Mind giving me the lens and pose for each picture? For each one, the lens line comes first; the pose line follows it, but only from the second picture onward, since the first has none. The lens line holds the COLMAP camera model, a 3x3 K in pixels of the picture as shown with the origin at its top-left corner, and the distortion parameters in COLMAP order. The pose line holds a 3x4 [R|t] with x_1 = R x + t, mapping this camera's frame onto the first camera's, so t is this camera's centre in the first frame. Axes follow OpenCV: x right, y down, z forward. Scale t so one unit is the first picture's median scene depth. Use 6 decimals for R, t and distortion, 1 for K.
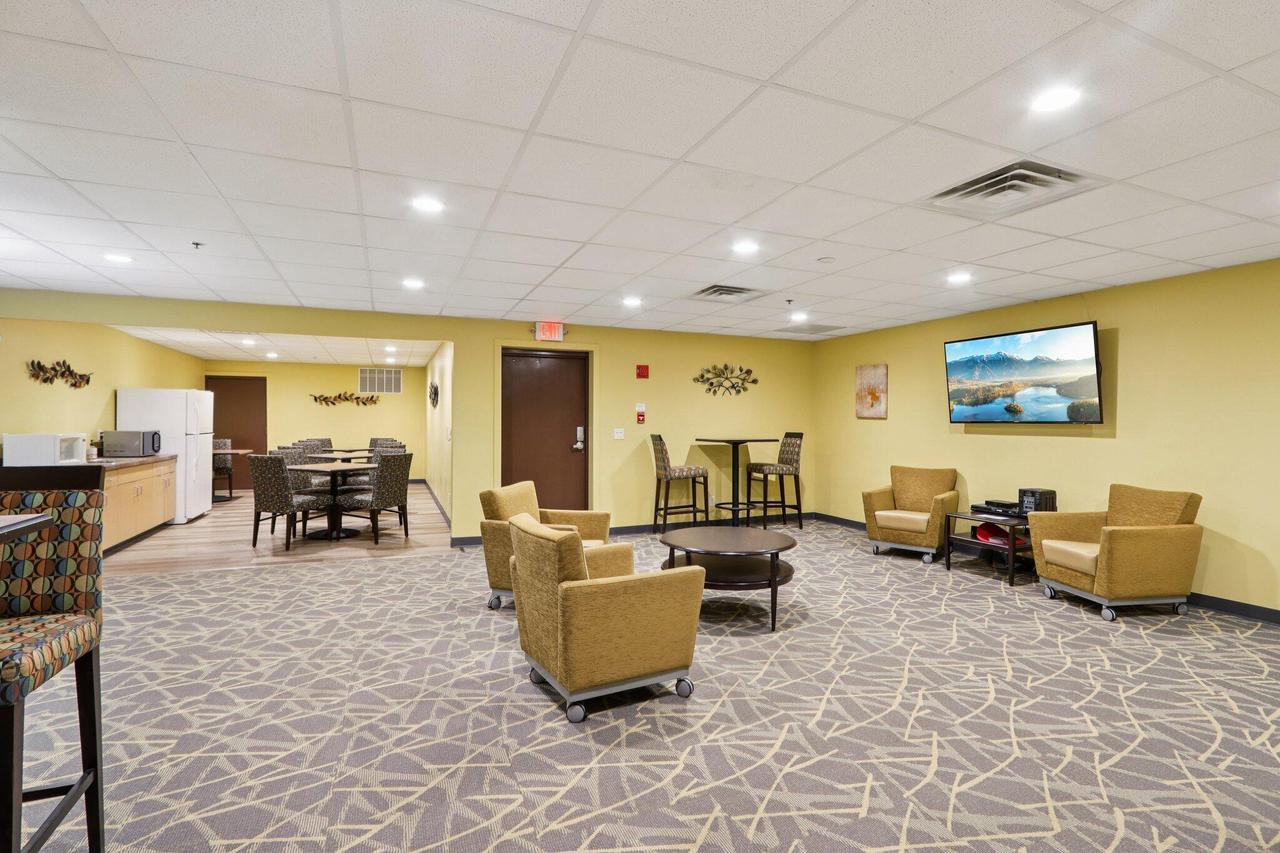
lens RADIAL K [[571.0, 0, 639.3], [0, 571.0, 401.1], [0, 0, 1]] dist [-0.009414, 0.000367]
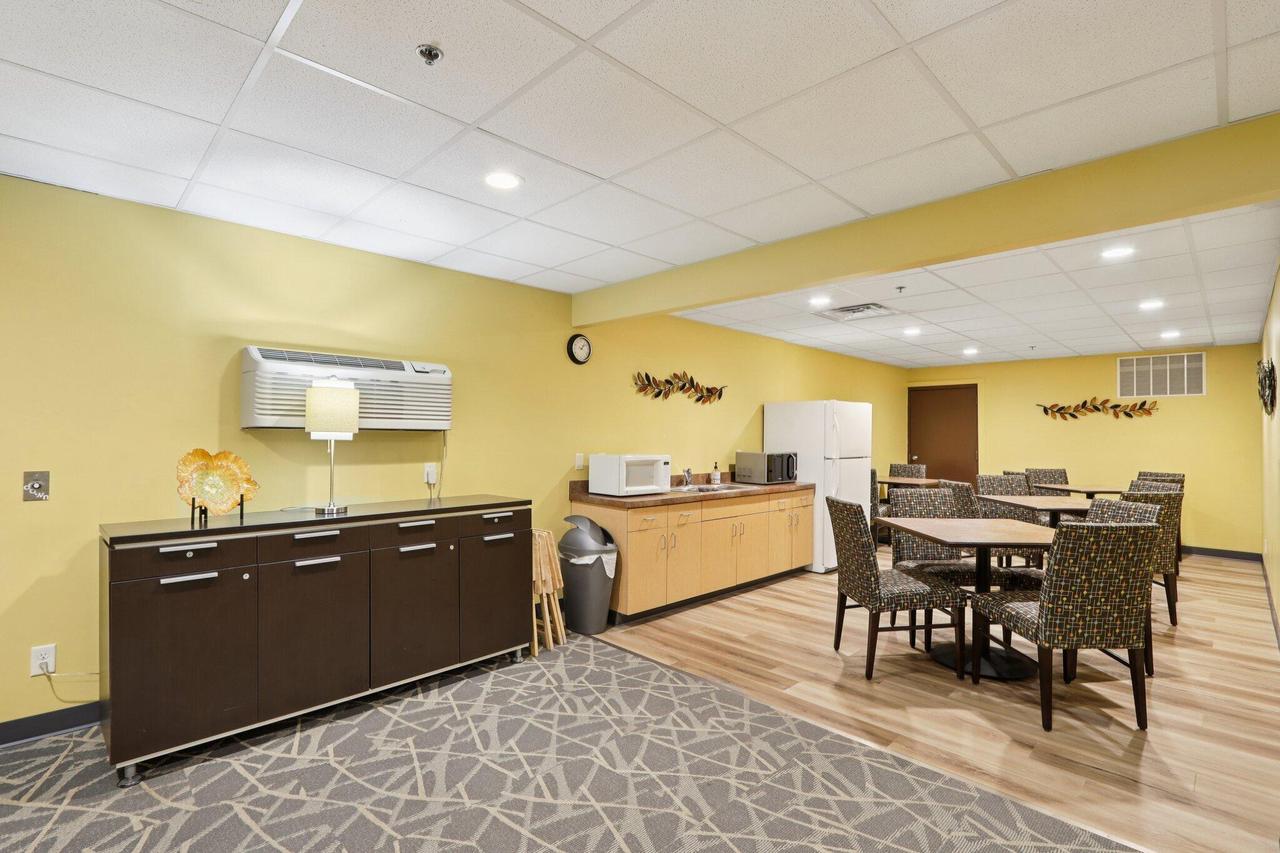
lens RADIAL K [[598.6, 0, 639.9], [0, 598.6, 438.9], [0, 0, 1]] dist [-0.002080, -0.000180]
pose [[0.370534, -0.000094, -0.928819, -0.169965], [0.026338, 0.999599, 0.010406, 0.021509], [0.928445, -0.028319, 0.370388, 0.590266]]
